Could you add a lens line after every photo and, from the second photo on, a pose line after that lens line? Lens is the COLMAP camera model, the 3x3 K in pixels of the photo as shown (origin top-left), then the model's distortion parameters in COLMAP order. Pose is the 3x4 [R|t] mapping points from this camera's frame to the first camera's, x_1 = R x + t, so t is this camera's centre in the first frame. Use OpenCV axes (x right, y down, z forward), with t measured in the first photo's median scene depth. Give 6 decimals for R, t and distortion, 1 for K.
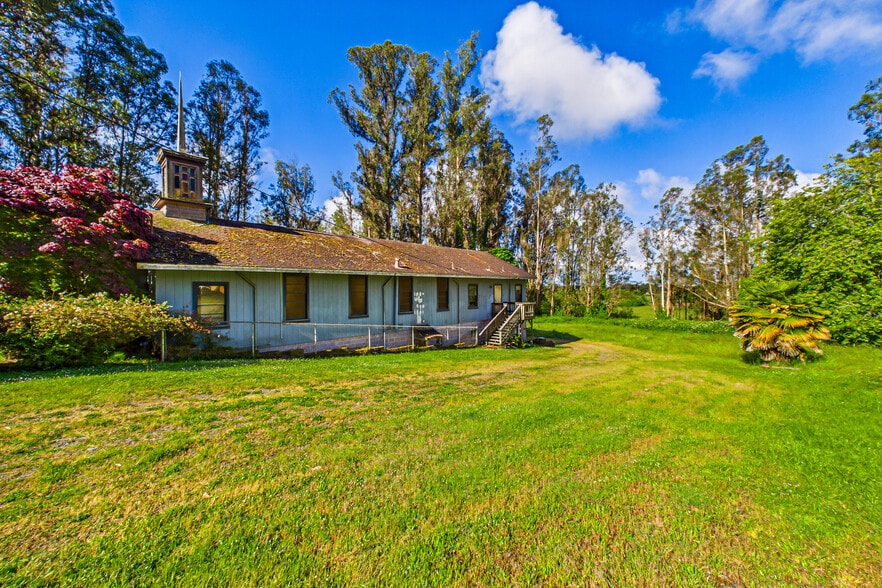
lens RADIAL K [[337.9, 0, 440.9], [0, 337.9, 287.6], [0, 0, 1]] dist [-0.000247, 0.000240]
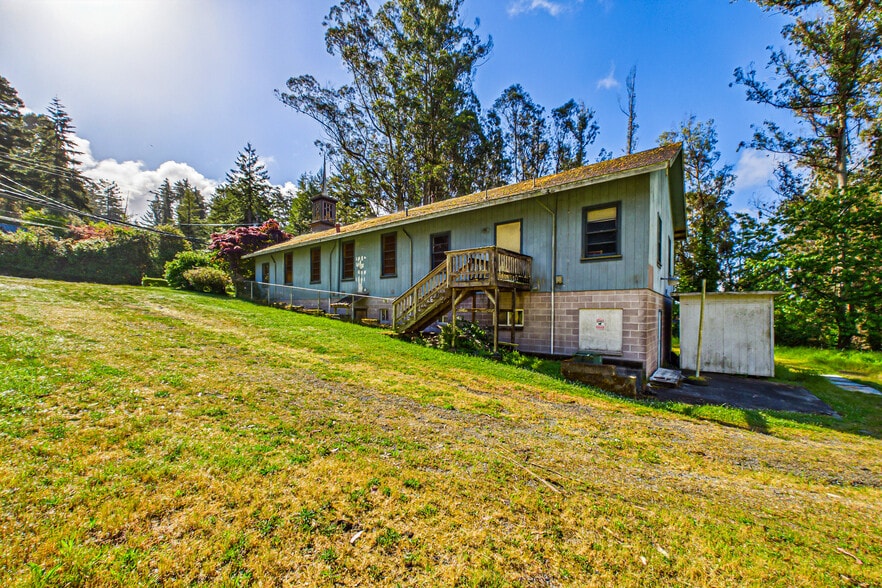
lens RADIAL K [[338.1, 0, 441.2], [0, 338.1, 312.9], [0, 0, 1]] dist [-0.001065, -0.000153]
pose [[0.082263, 0.012391, -0.996534, 0.306286], [-0.007502, 0.999902, 0.011814, 0.055130], [0.996582, 0.006504, 0.082348, 0.424299]]
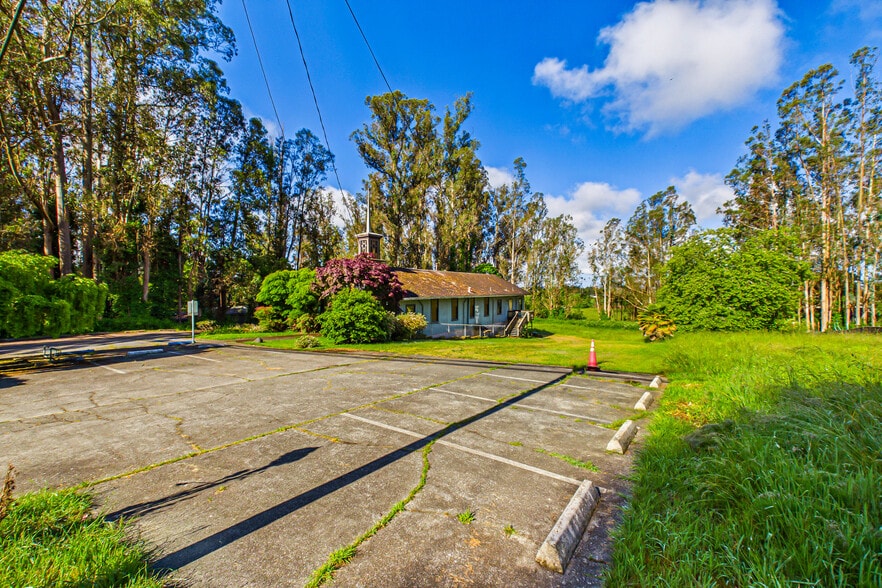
lens RADIAL K [[337.6, 0, 439.9], [0, 337.6, 290.6], [0, 0, 1]] dist [-0.000117, -0.000027]
pose [[0.991593, 0.010327, 0.128983, -0.178824], [-0.011380, 0.999908, 0.007426, -0.027974], [-0.128895, -0.008832, 0.991619, -0.259256]]
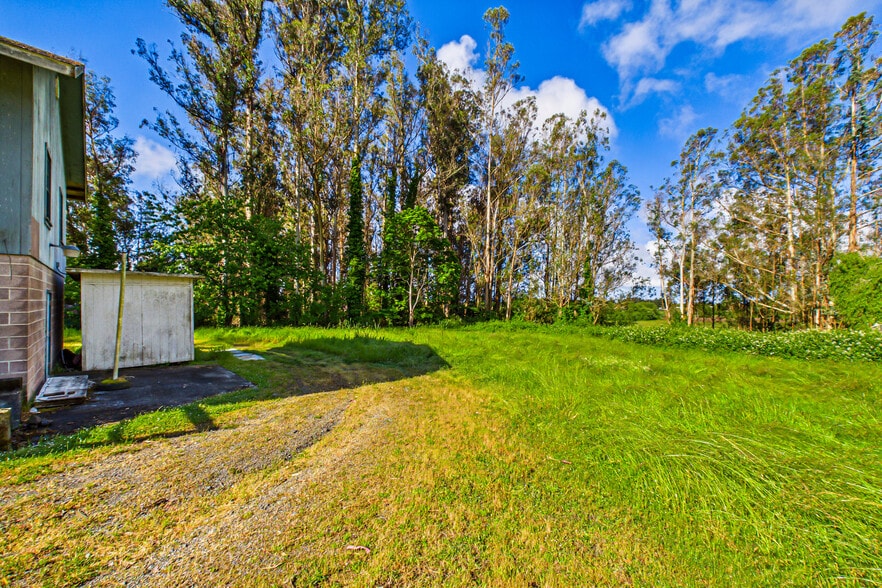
lens RADIAL K [[337.9, 0, 440.0], [0, 337.9, 302.0], [0, 0, 1]] dist [-0.000329, -0.000134]
pose [[0.999386, 0.017338, -0.030449, 0.276983], [-0.017224, 0.999844, 0.004023, 0.055946], [0.030514, -0.003497, 0.999528, 0.440310]]
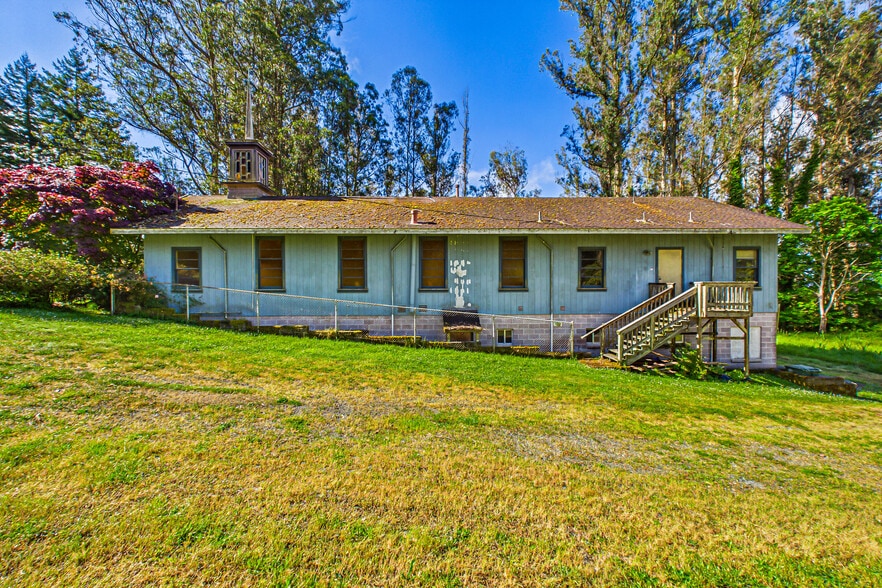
lens RADIAL K [[337.6, 0, 439.9], [0, 337.6, 290.6], [0, 0, 1]] dist [-0.000117, -0.000027]
pose [[0.698980, 0.011211, -0.715053, 0.140851], [-0.000557, 0.999885, 0.015131, 0.023547], [0.715141, -0.010178, 0.698906, 0.192172]]
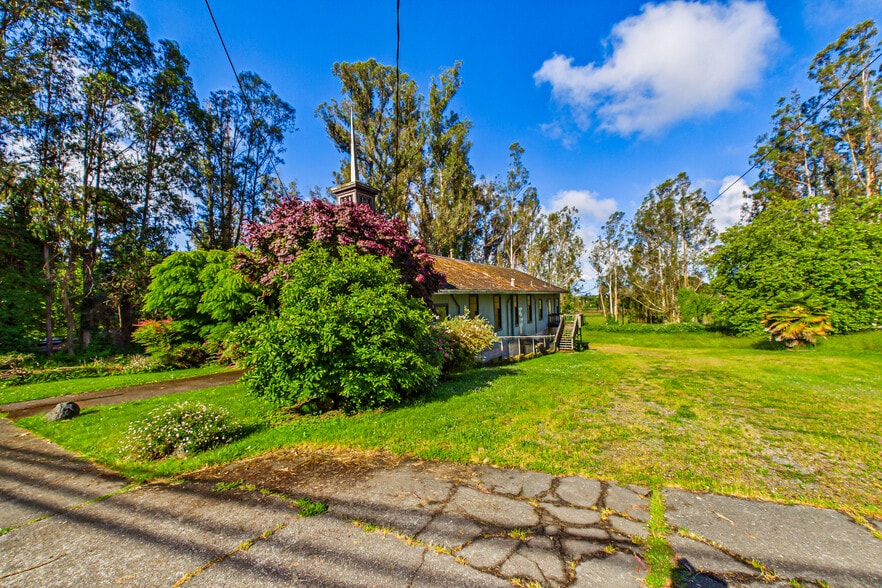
lens RADIAL K [[337.9, 0, 440.0], [0, 337.9, 302.0], [0, 0, 1]] dist [-0.000329, -0.000134]
pose [[0.978693, -0.029084, 0.203257, -0.212675], [0.028857, 0.999575, 0.004081, -0.006376], [-0.203289, 0.001871, 0.979117, -0.028950]]
